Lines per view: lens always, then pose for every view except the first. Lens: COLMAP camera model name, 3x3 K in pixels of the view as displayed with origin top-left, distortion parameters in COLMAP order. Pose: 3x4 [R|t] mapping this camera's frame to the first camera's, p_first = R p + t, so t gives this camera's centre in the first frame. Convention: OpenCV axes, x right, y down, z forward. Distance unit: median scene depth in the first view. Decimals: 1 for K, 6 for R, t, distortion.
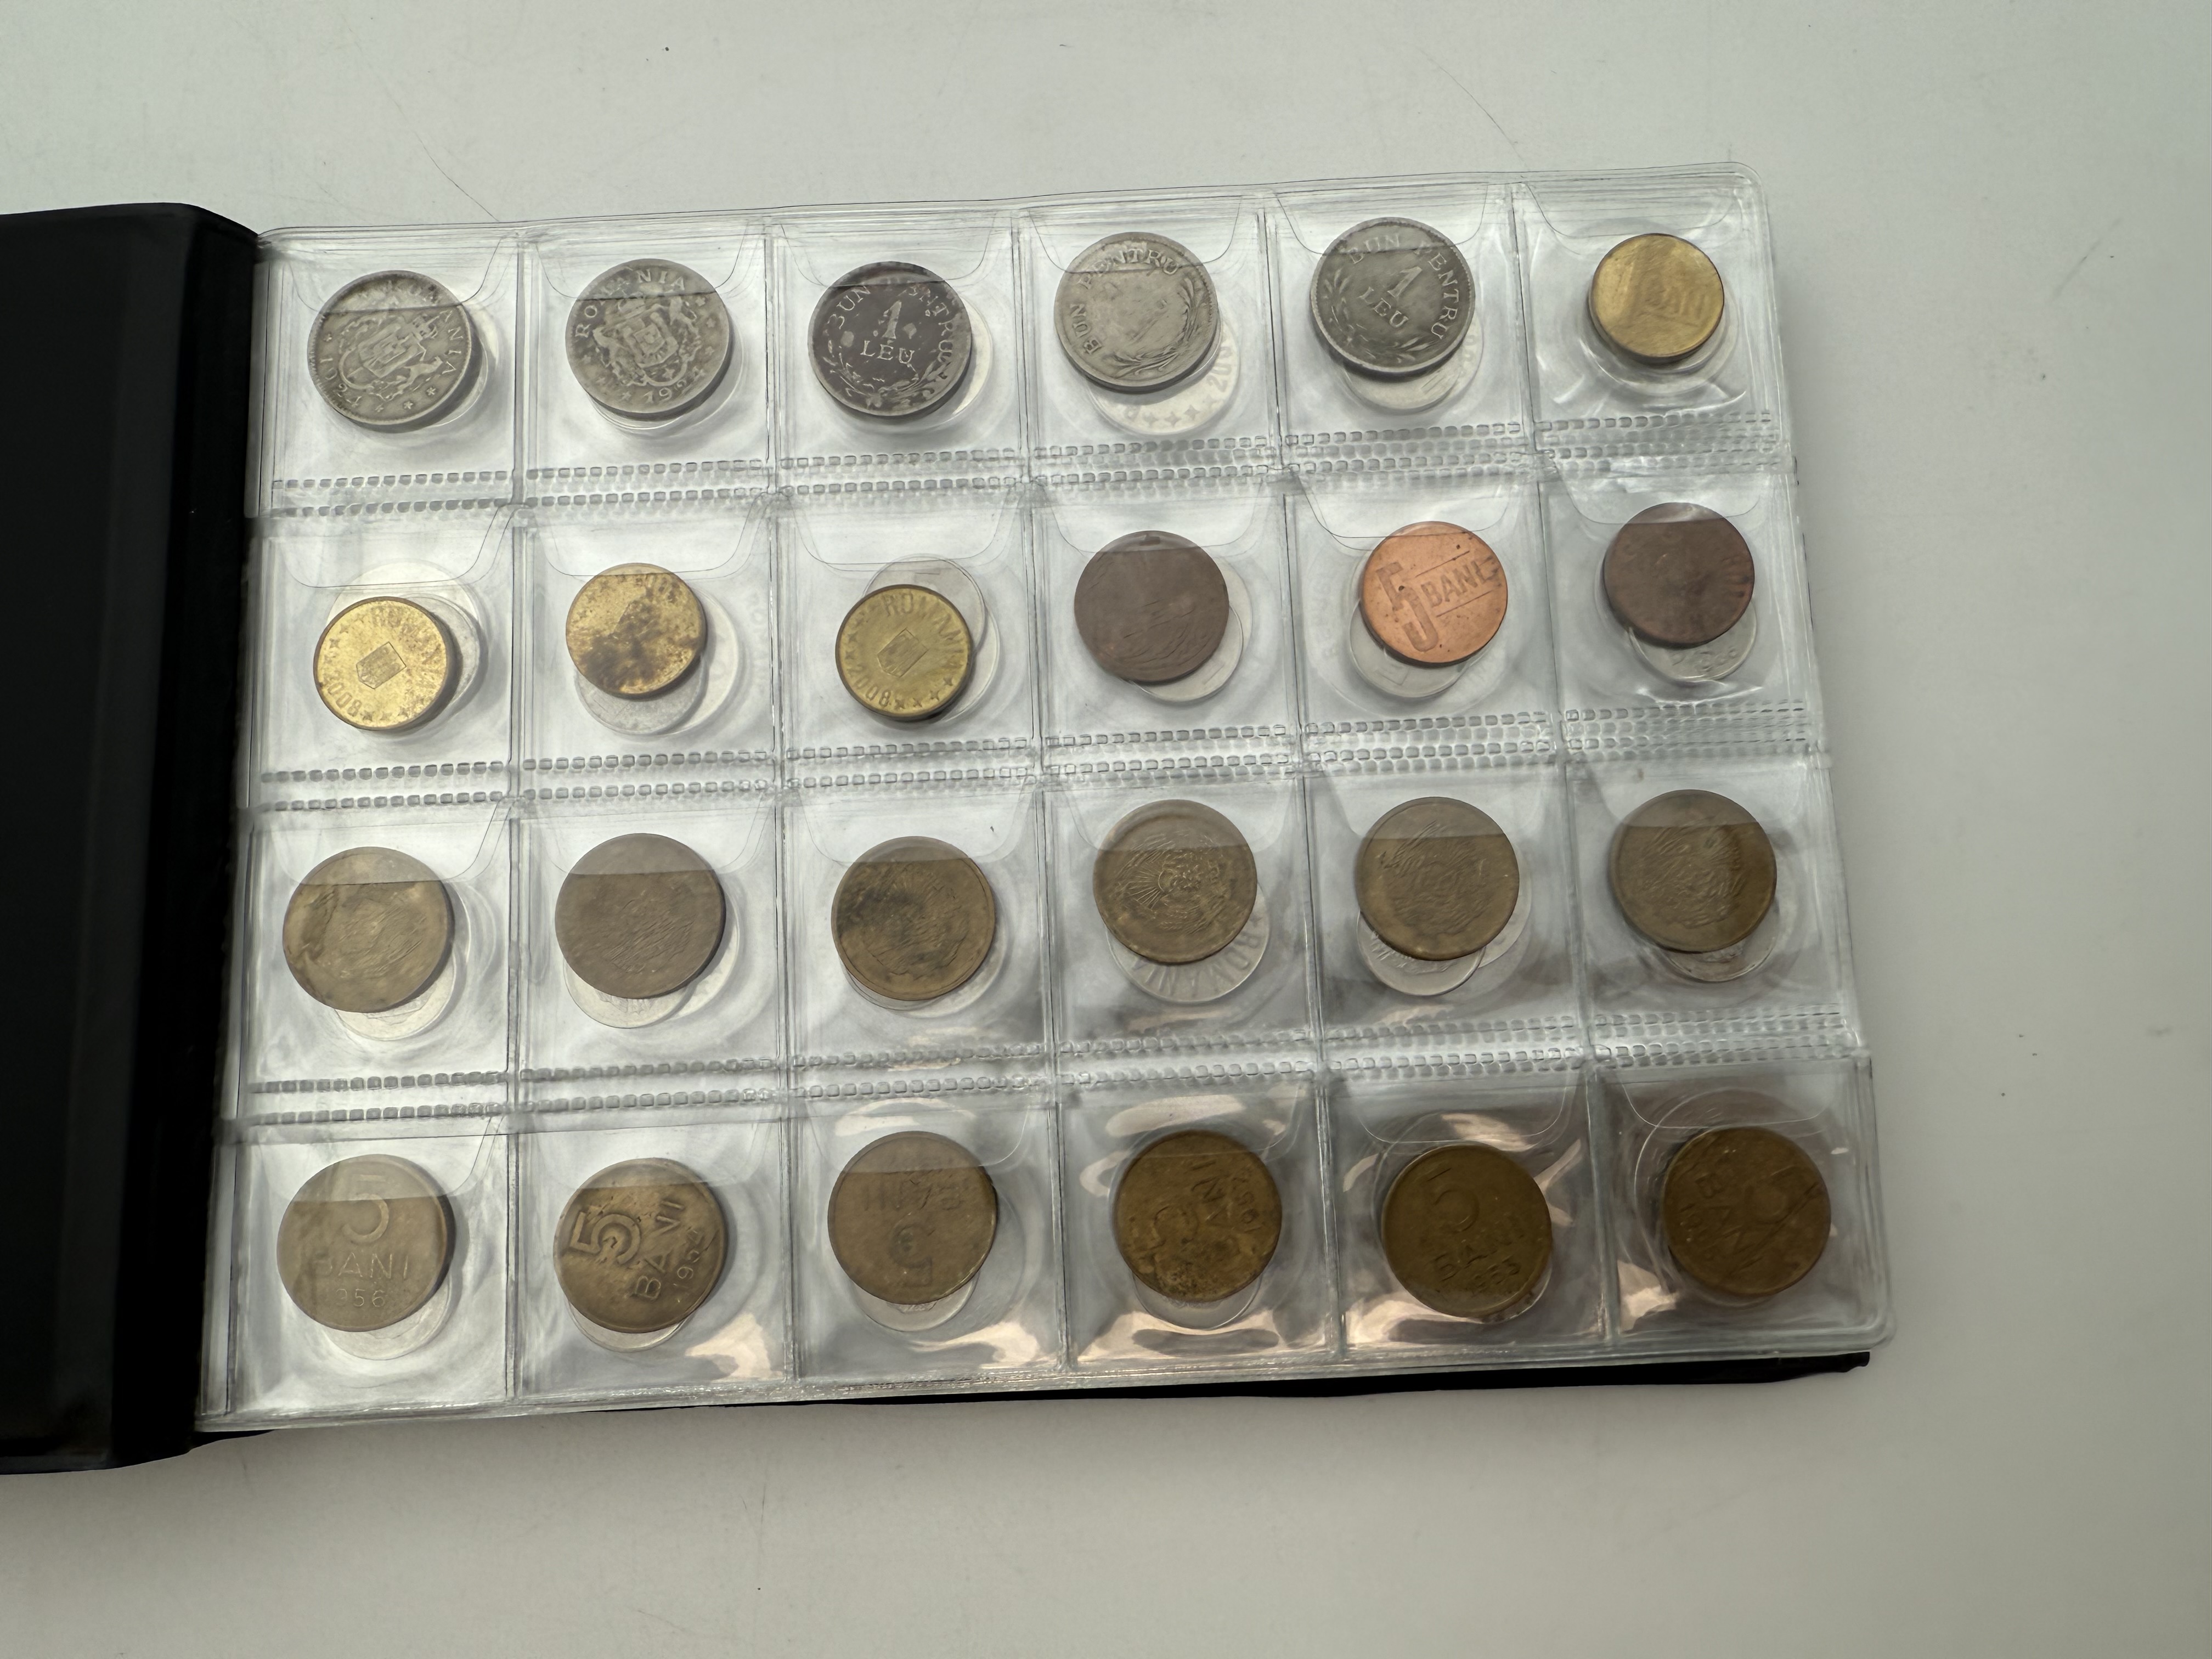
lens RADIAL K [[1492.5, 0, 1136.6], [0, 1492.5, 792.1], [0, 0, 1]] dist [-0.009387, -0.000450]
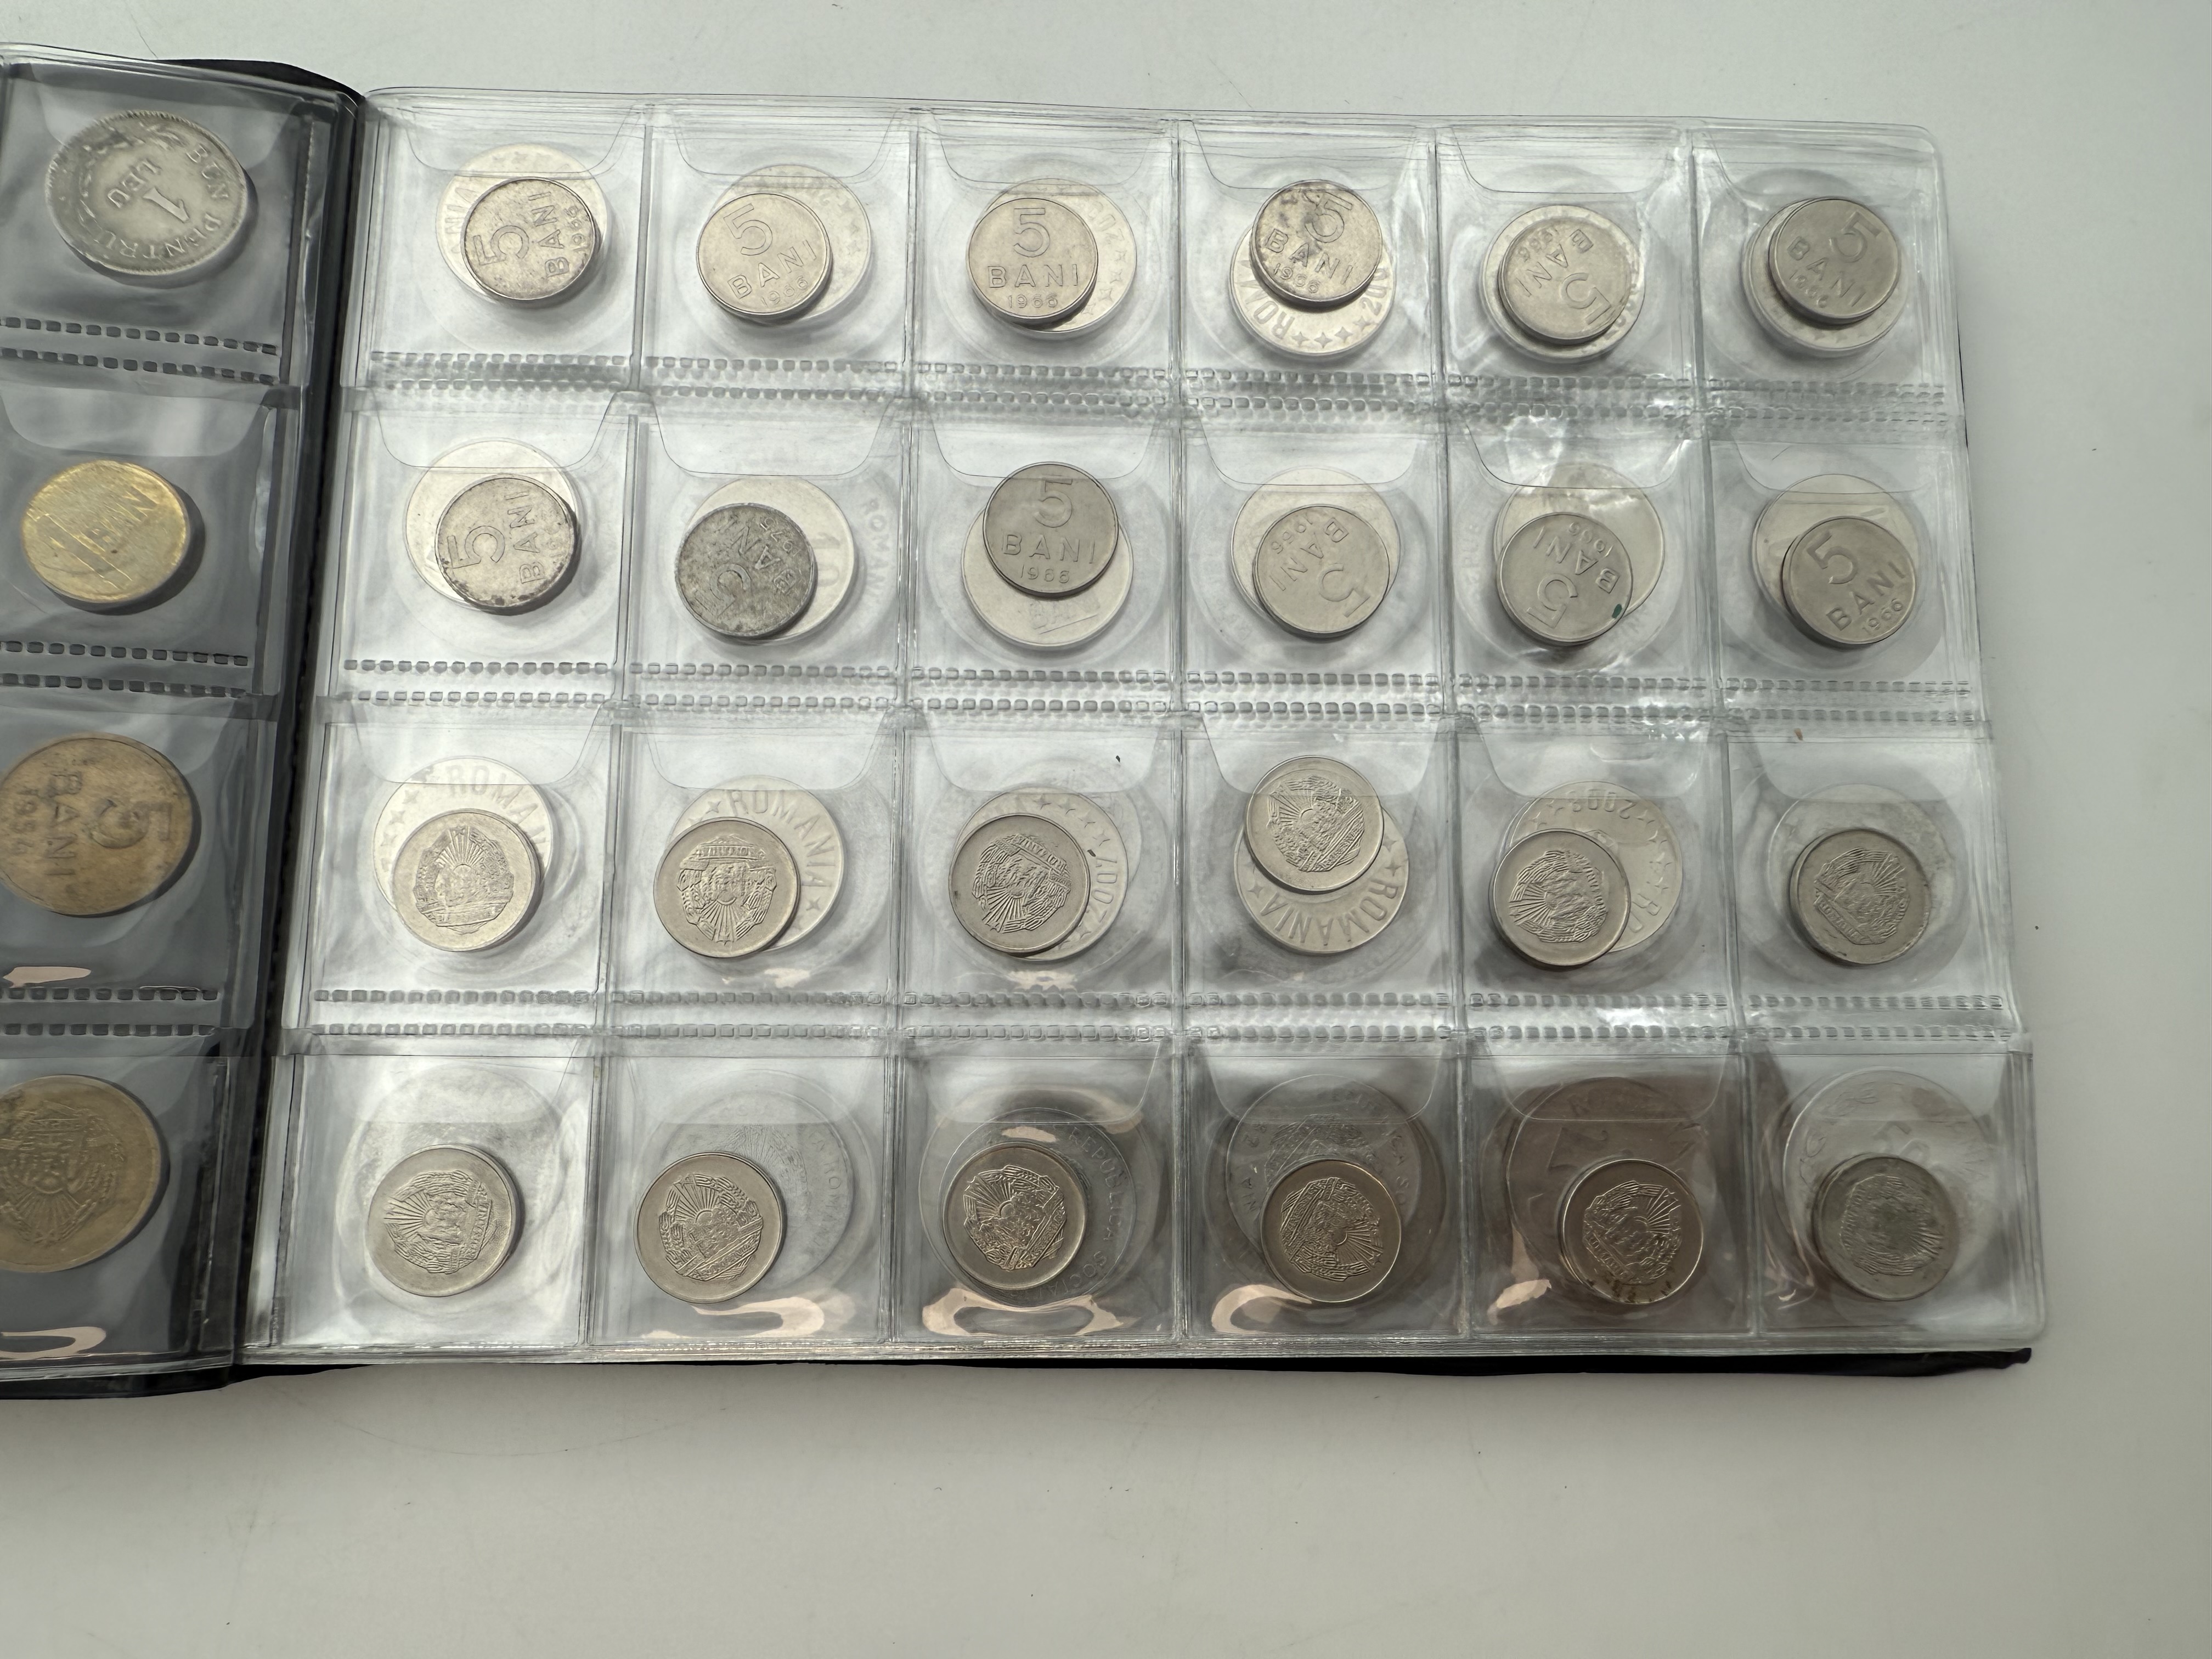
lens RADIAL K [[1562.9, 0, 971.7], [0, 1562.9, 728.5], [0, 0, 1]] dist [-0.023155, 0.020158]
pose [[0.997282, 0.056521, 0.047263, -0.240364], [-0.056413, 0.998401, -0.003607, 0.011459], [-0.047391, 0.000931, 0.998876, 0.004429]]
